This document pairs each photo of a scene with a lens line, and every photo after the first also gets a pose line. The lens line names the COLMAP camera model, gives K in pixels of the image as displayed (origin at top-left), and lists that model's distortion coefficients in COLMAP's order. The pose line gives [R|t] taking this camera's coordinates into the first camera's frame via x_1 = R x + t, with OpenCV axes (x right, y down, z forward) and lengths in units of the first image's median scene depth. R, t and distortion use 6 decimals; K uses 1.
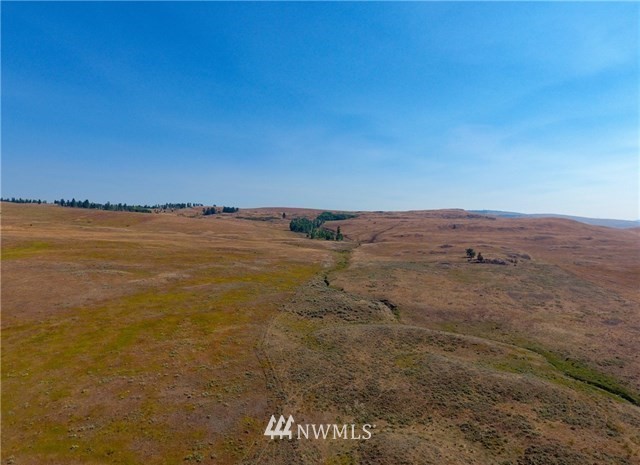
lens RADIAL K [[377.9, 0, 318.0], [0, 377.9, 232.7], [0, 0, 1]] dist [0.003677, -0.000953]
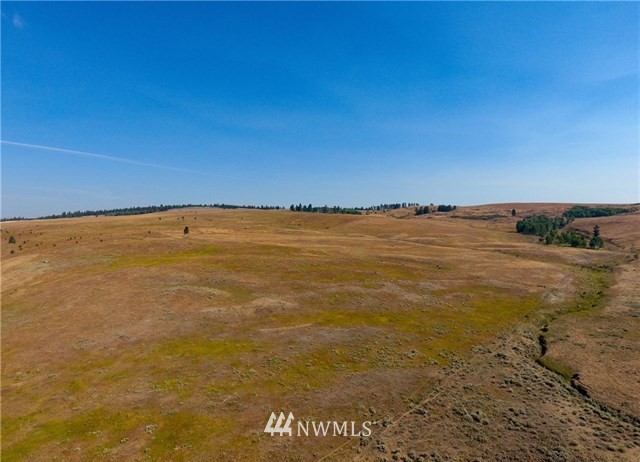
lens RADIAL K [[377.9, 0, 317.2], [0, 377.9, 221.6], [0, 0, 1]] dist [0.003677, -0.000953]
pose [[0.826249, -0.019011, -0.562985, 0.017464], [0.001687, 0.999509, -0.031276, -0.002974], [0.563303, 0.024892, 0.825875, 0.124912]]
